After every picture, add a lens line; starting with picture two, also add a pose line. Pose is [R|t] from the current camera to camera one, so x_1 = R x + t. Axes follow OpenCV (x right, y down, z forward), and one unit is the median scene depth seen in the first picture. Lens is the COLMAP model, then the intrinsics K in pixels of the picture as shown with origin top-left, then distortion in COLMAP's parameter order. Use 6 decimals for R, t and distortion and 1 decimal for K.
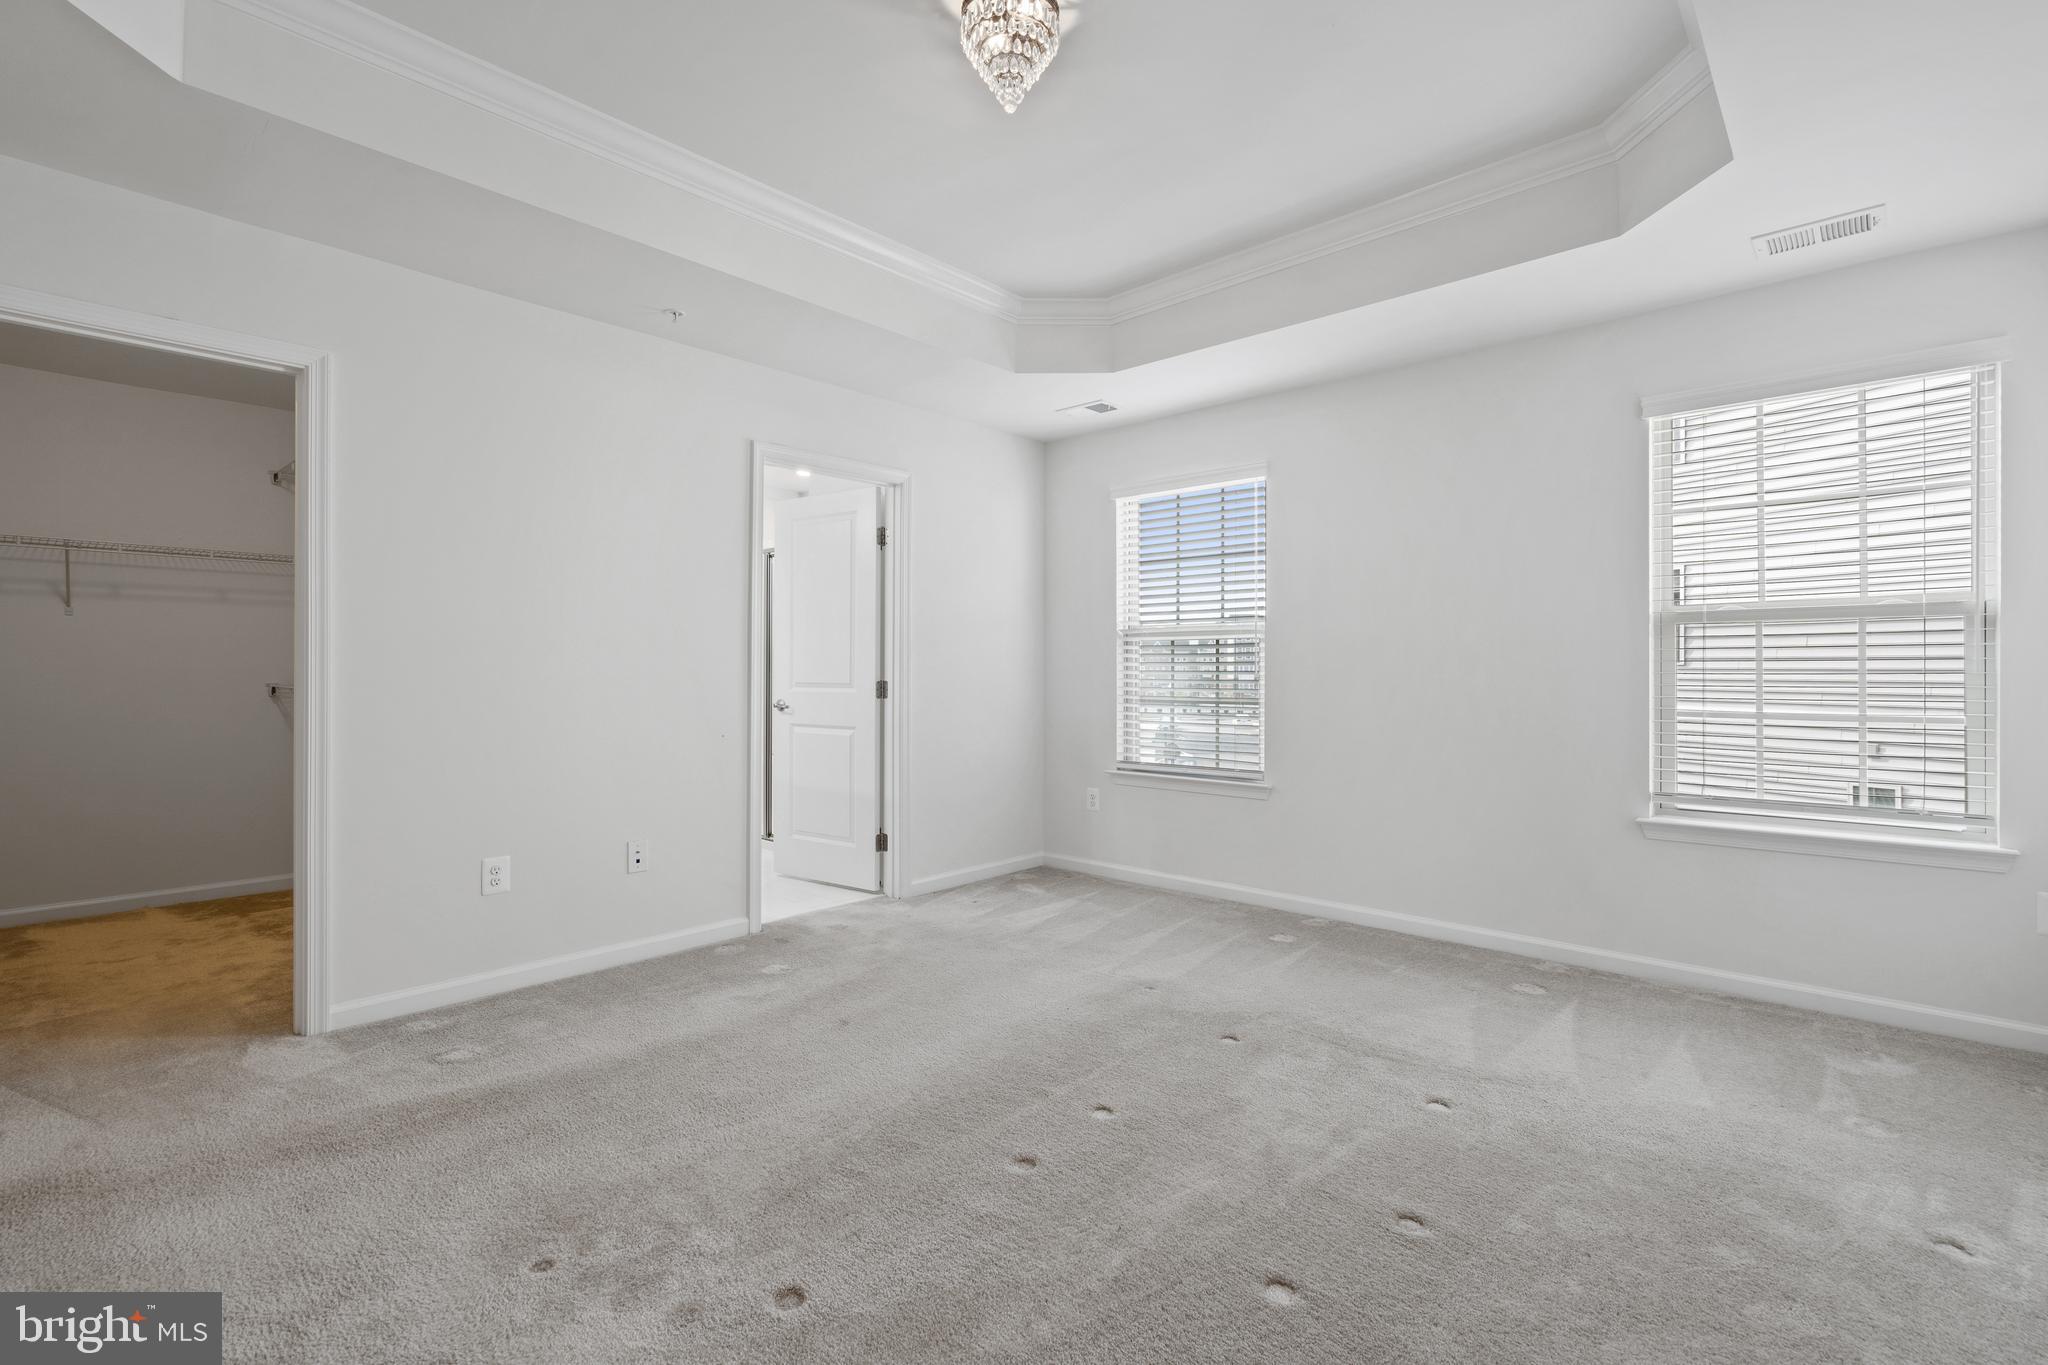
lens RADIAL K [[930.0, 0, 1010.5], [0, 930.0, 681.2], [0, 0, 1]] dist [0.003407, 0.001342]
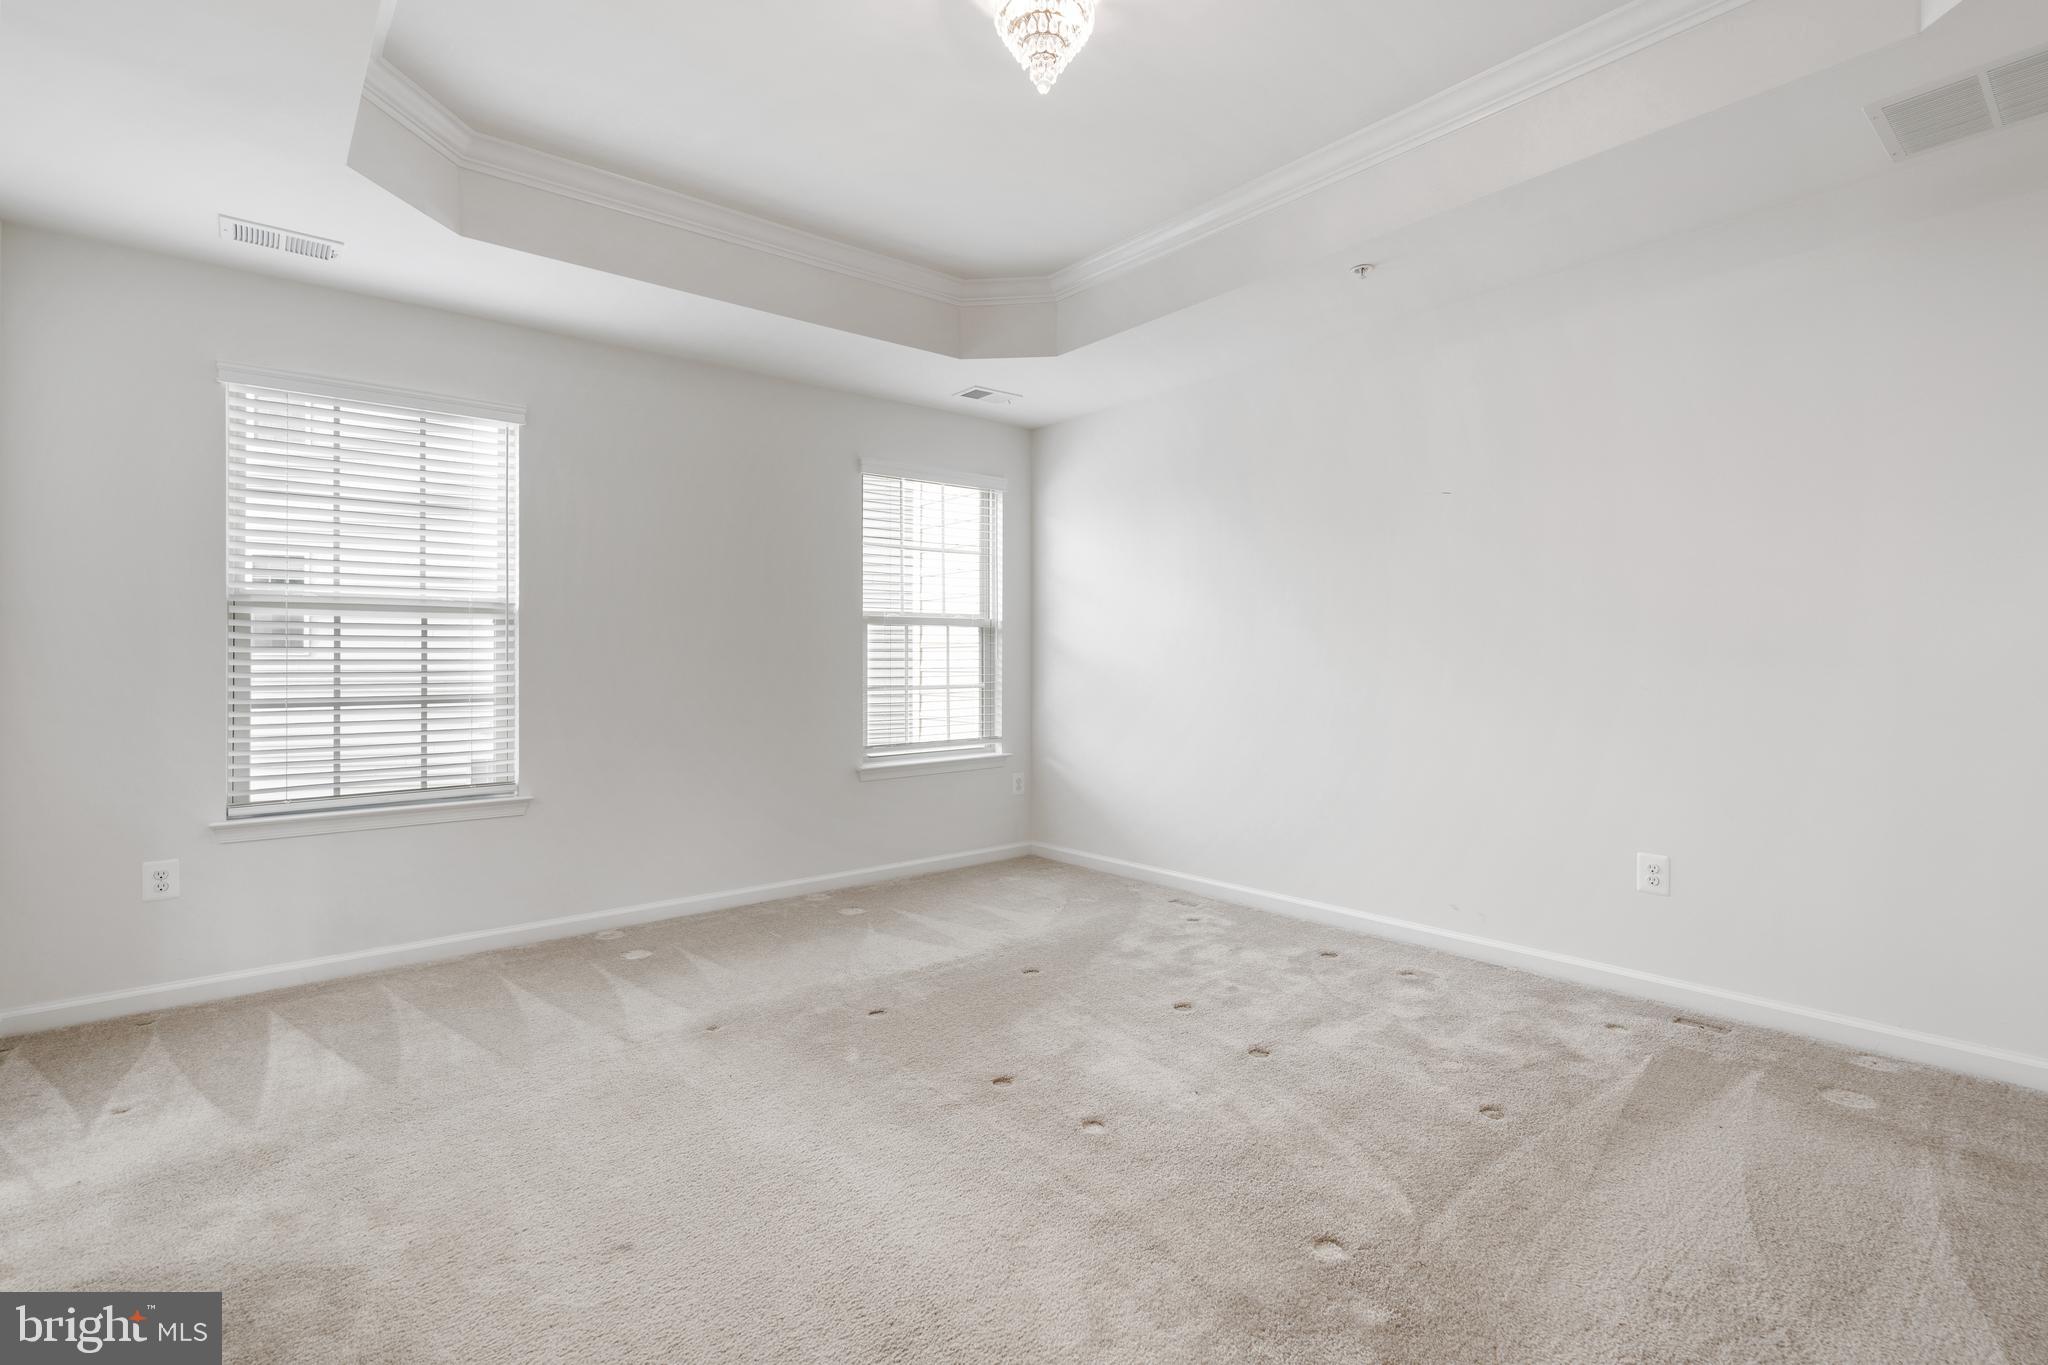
lens RADIAL K [[930.0, 0, 1014.0], [0, 930.0, 674.7], [0, 0, 1]] dist [0.003407, 0.001342]
pose [[0.141259, -0.016093, 0.989842, -0.513780], [0.013665, 0.999804, 0.014305, -0.003616], [-0.989878, 0.011506, 0.141452, 0.474390]]
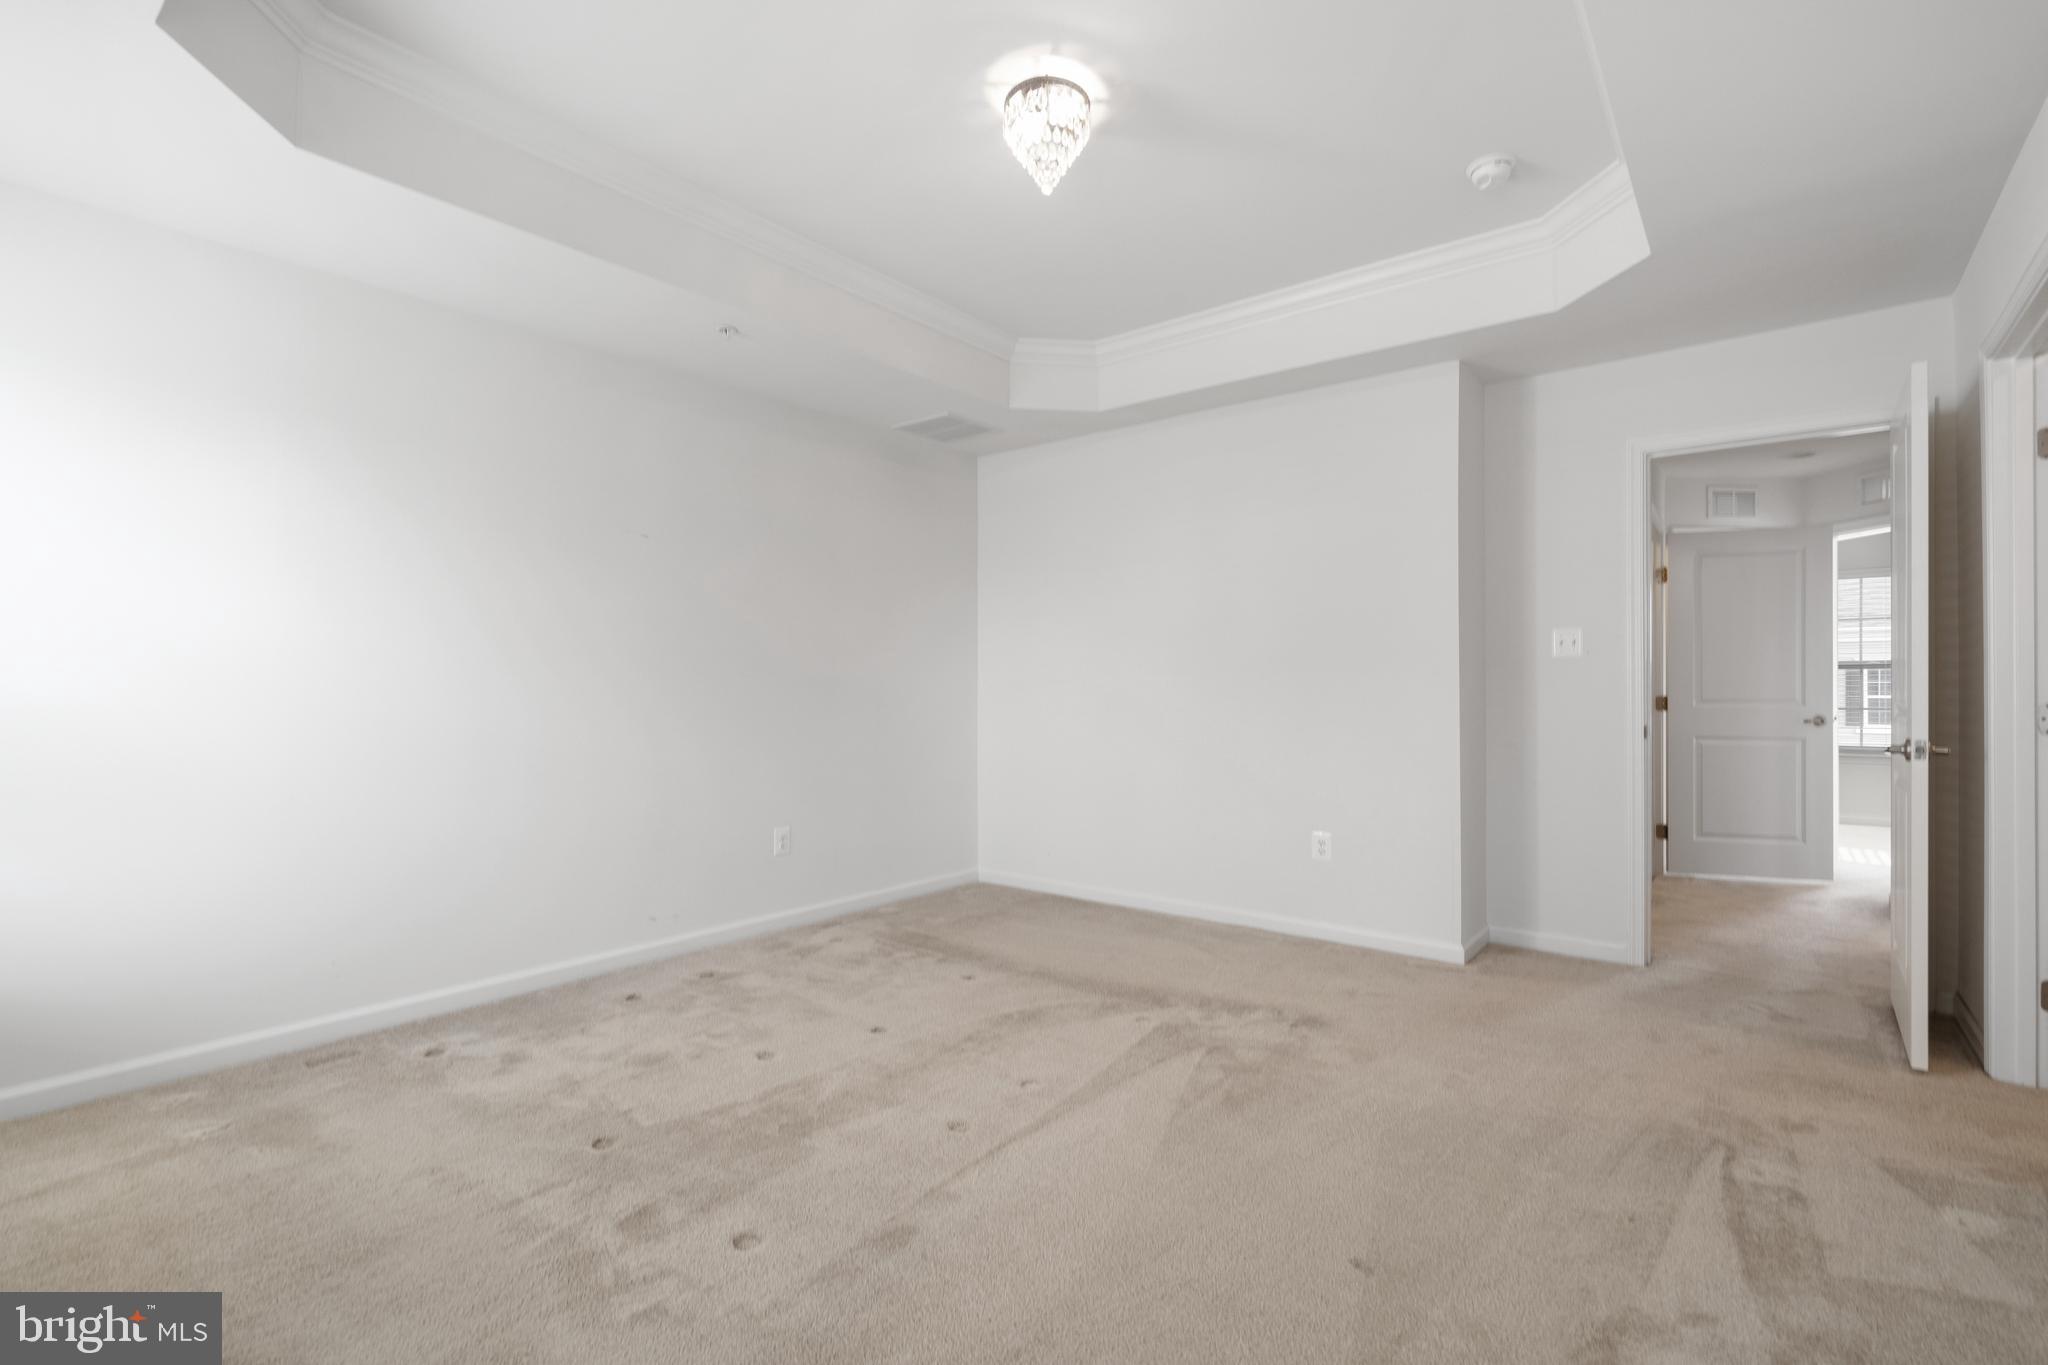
lens RADIAL K [[930.0, 0, 1022.9], [0, 930.0, 687.3], [0, 0, 1]] dist [0.003407, 0.001342]
pose [[-0.996281, -0.004945, -0.086022, 0.084924], [-0.004587, 0.999980, -0.004359, -0.001389], [0.086042, -0.003948, -0.996284, 1.141572]]
